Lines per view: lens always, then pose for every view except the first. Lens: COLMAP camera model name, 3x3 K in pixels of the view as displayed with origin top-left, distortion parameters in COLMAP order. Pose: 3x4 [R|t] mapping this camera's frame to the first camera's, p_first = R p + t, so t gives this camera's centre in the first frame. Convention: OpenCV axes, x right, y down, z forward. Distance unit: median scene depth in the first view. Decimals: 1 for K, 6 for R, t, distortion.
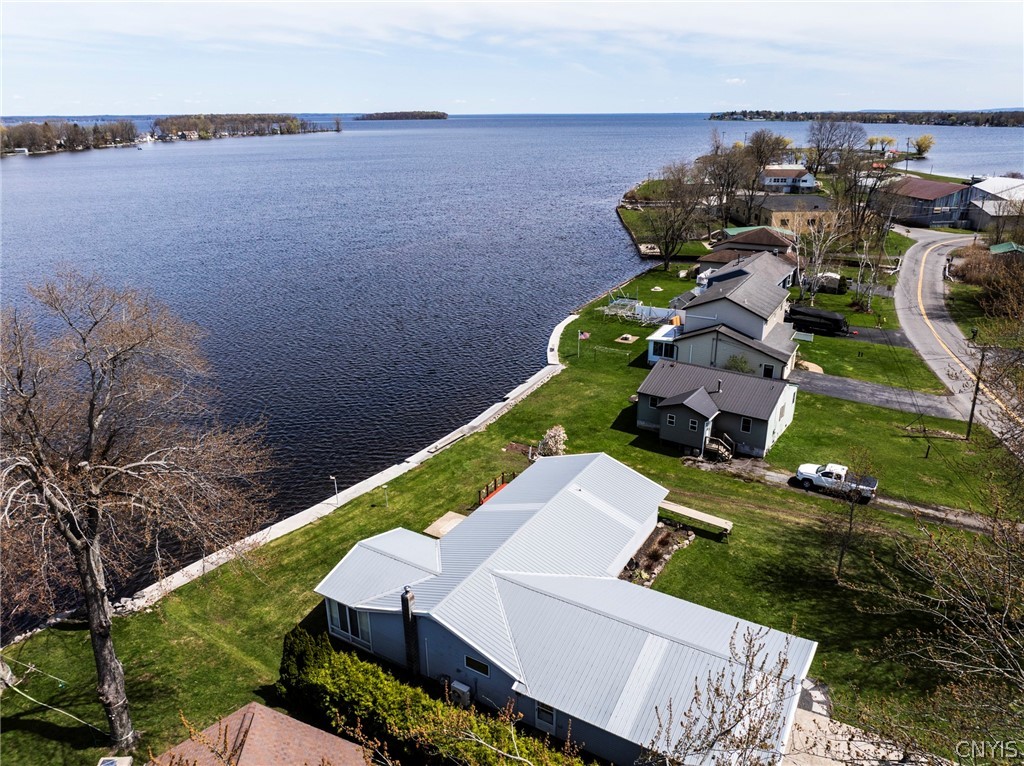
lens RADIAL K [[716.8, 0, 516.3], [0, 716.8, 382.6], [0, 0, 1]] dist [-0.038062, 0.002747]
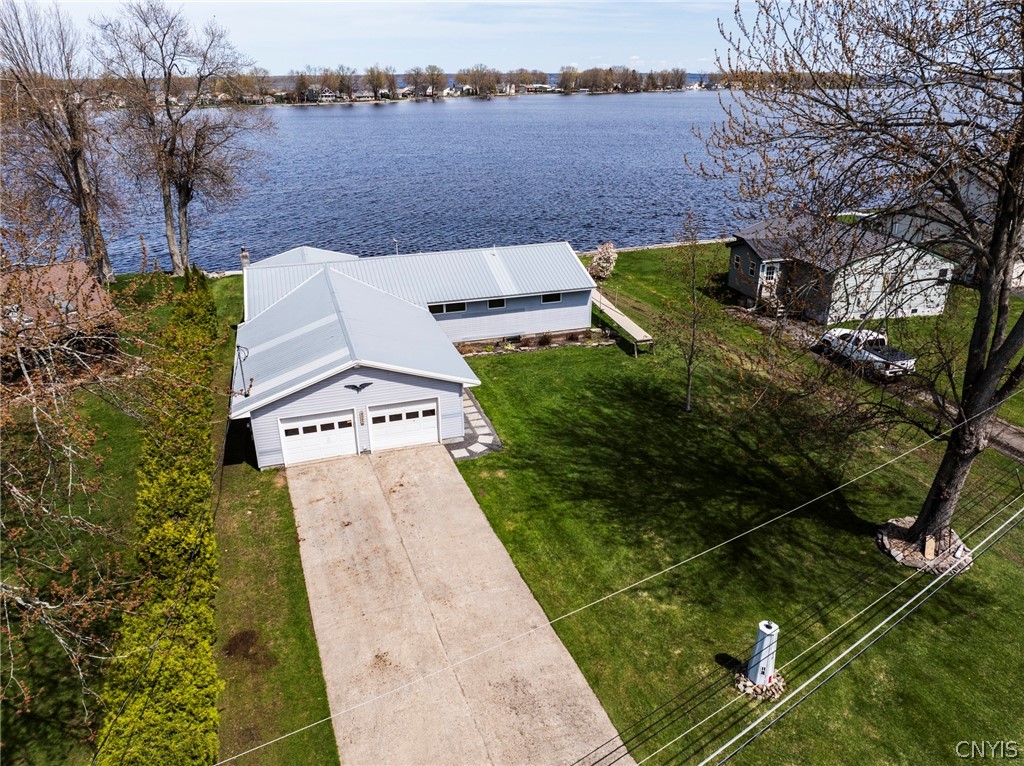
lens RADIAL K [[716.8, 0, 516.3], [0, 716.8, 382.6], [0, 0, 1]] dist [-0.038062, 0.002747]
pose [[0.752558, 0.259027, -0.605443, 0.568385], [-0.229494, 0.964915, 0.127561, 0.142204], [0.617242, 0.042948, 0.785600, 0.197349]]
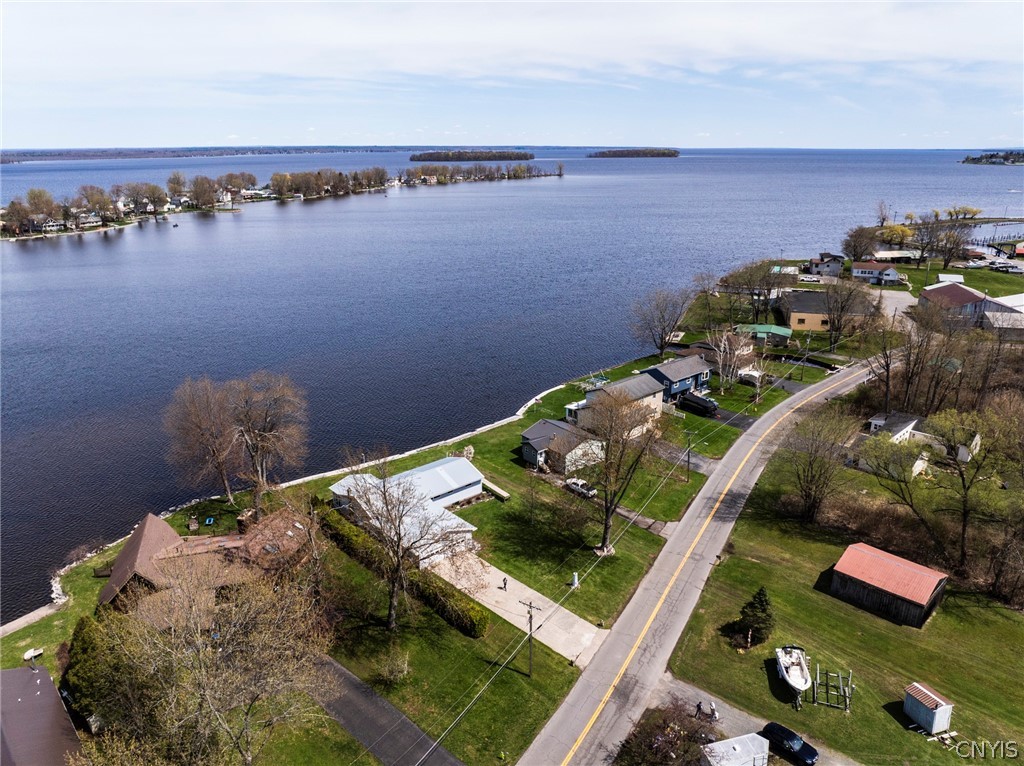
lens RADIAL K [[716.8, 0, 516.3], [0, 716.8, 382.6], [0, 0, 1]] dist [-0.038062, 0.002747]
pose [[0.951339, 0.097338, -0.292368, 0.769925], [-0.109359, 0.993687, -0.025019, -0.084076], [0.288087, 0.055775, 0.955979, -0.961901]]
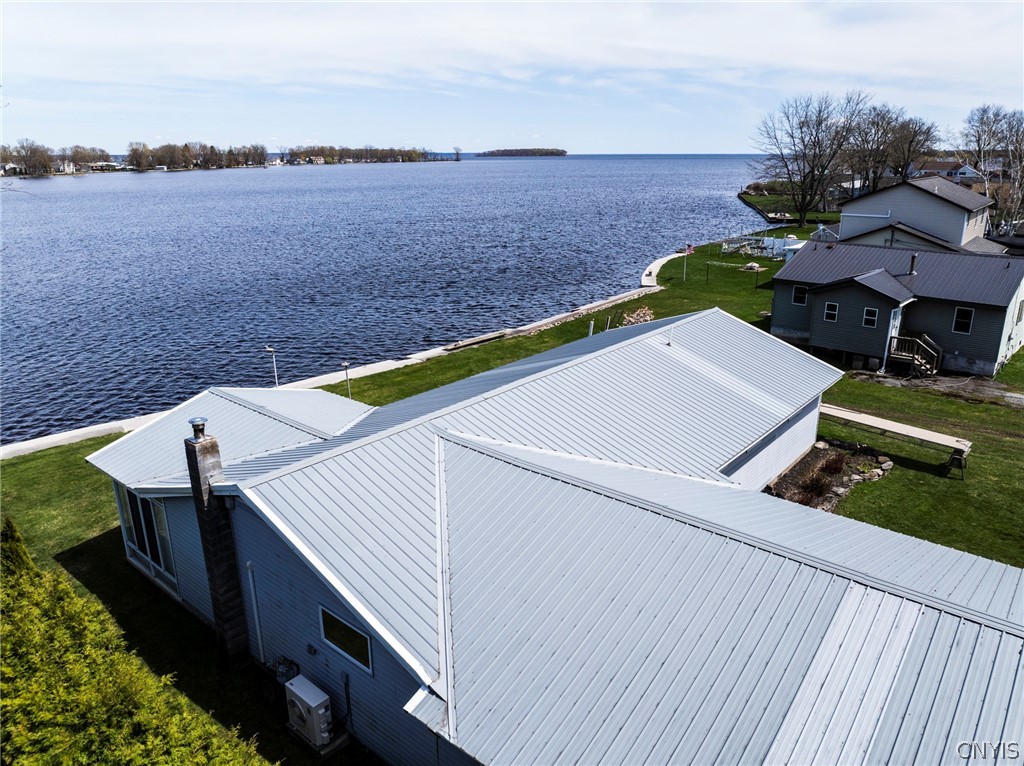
lens RADIAL K [[722.2, 0, 516.4], [0, 722.2, 382.2], [0, 0, 1]] dist [-0.070279, 0.040227]
pose [[0.987563, 0.048468, -0.149566, 0.045188], [-0.056130, 0.997296, -0.047433, 0.158112], [0.146862, 0.055238, 0.987613, 0.364994]]
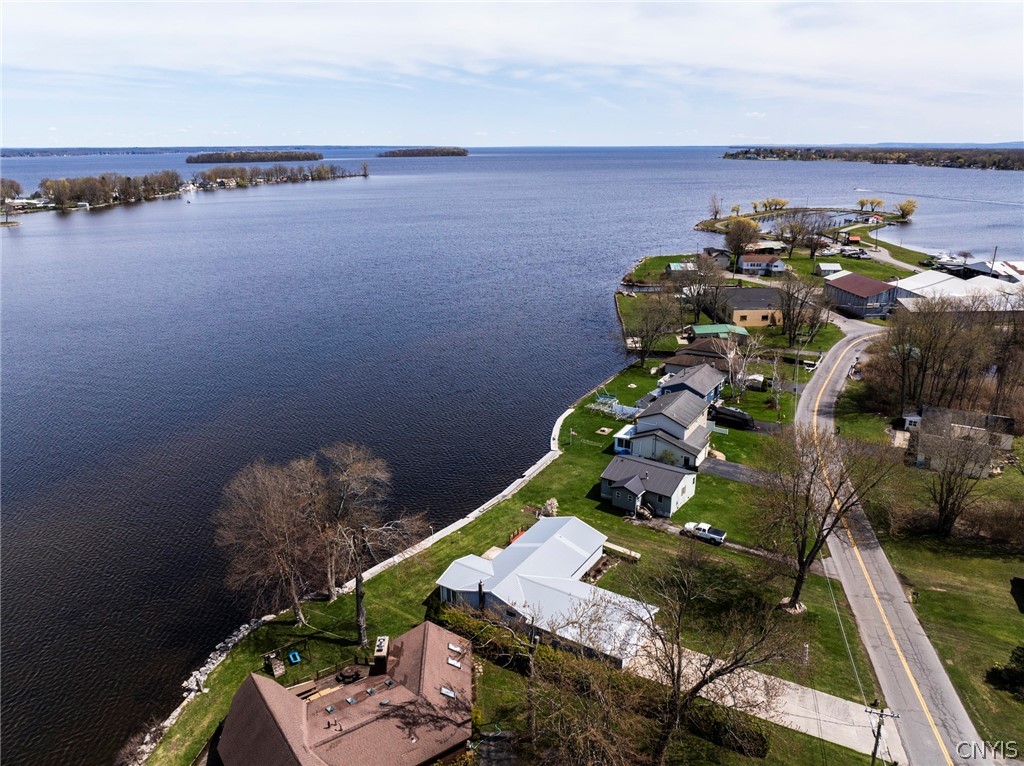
lens RADIAL K [[716.8, 0, 516.3], [0, 716.8, 382.6], [0, 0, 1]] dist [-0.038062, 0.002747]
pose [[0.999695, 0.008805, -0.023066, 0.005401], [-0.009735, 0.999130, -0.040549, -0.150892], [0.022689, 0.040761, 0.998911, -0.774501]]
